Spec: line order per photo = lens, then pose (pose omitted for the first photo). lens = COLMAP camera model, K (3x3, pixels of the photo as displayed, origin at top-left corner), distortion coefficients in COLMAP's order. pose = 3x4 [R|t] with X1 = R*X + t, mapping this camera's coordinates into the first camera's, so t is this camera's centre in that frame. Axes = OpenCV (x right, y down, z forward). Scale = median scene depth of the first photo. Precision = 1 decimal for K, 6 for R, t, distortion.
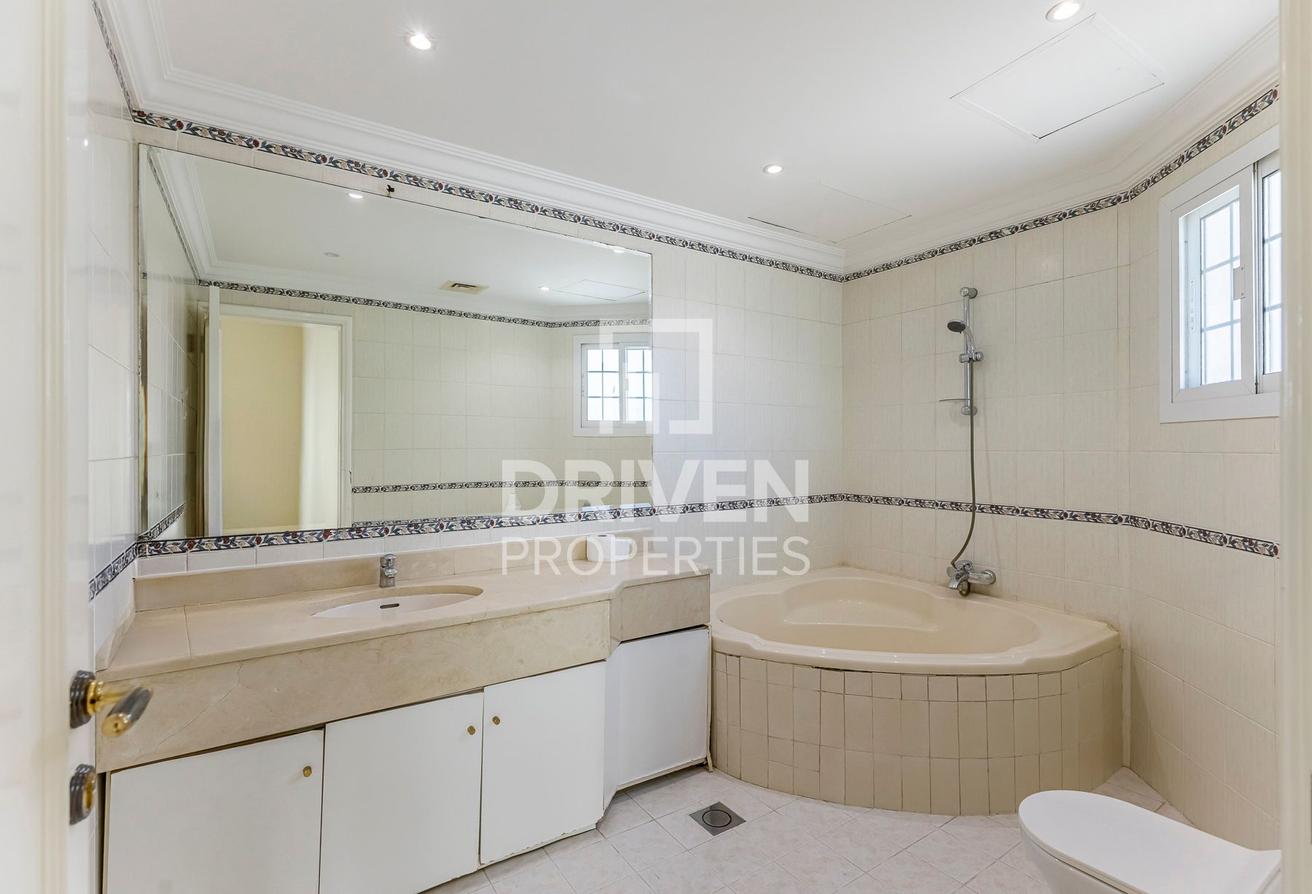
lens RADIAL K [[617.3, 0, 665.0], [0, 617.3, 444.2], [0, 0, 1]] dist [0.002327, 0.000005]
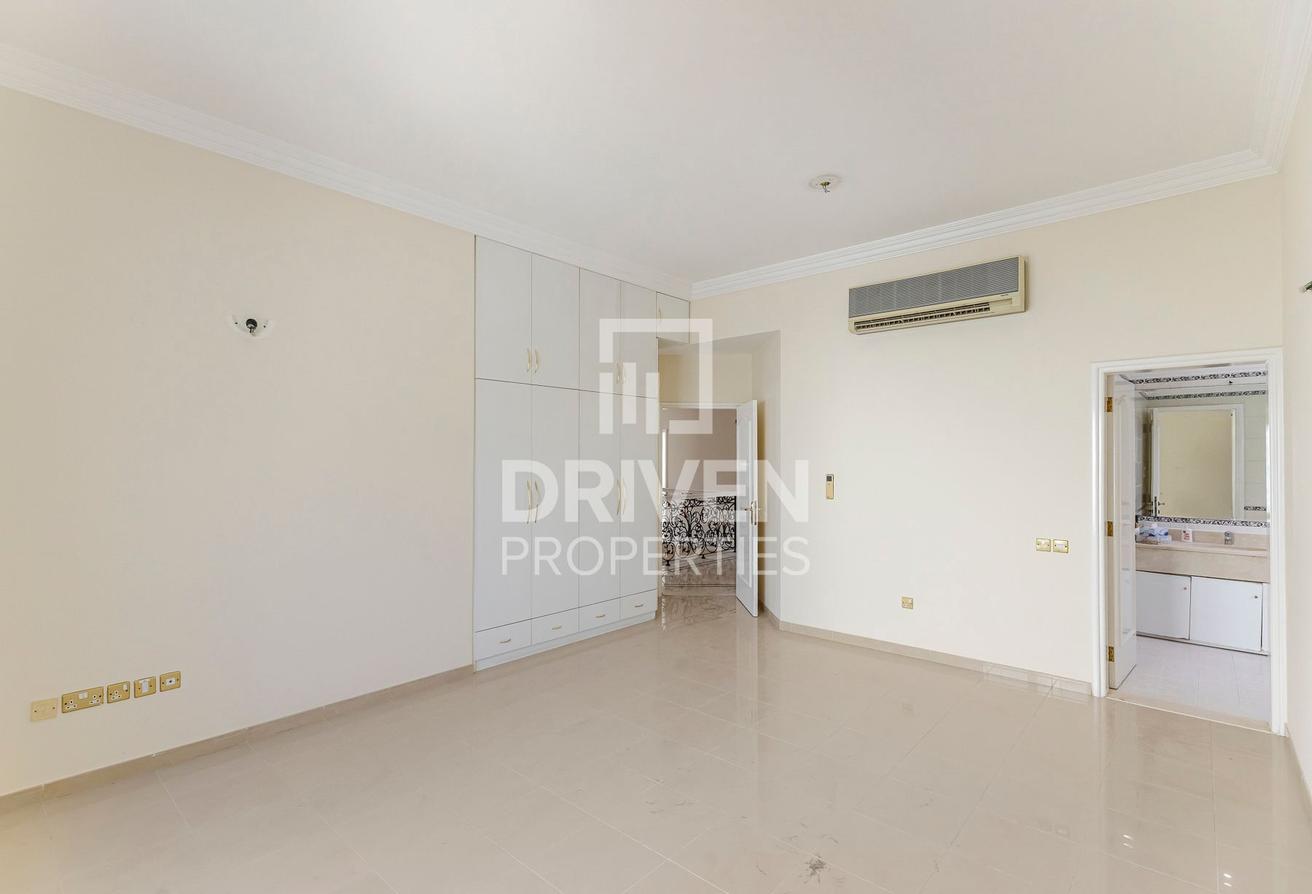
lens RADIAL K [[617.3, 0, 665.0], [0, 617.3, 444.2], [0, 0, 1]] dist [0.002327, 0.000005]
pose [[0.261720, -0.011651, -0.965074, 0.849218], [-0.011704, 0.999815, -0.015245, -0.065473], [0.965073, 0.015285, 0.261535, -1.145527]]
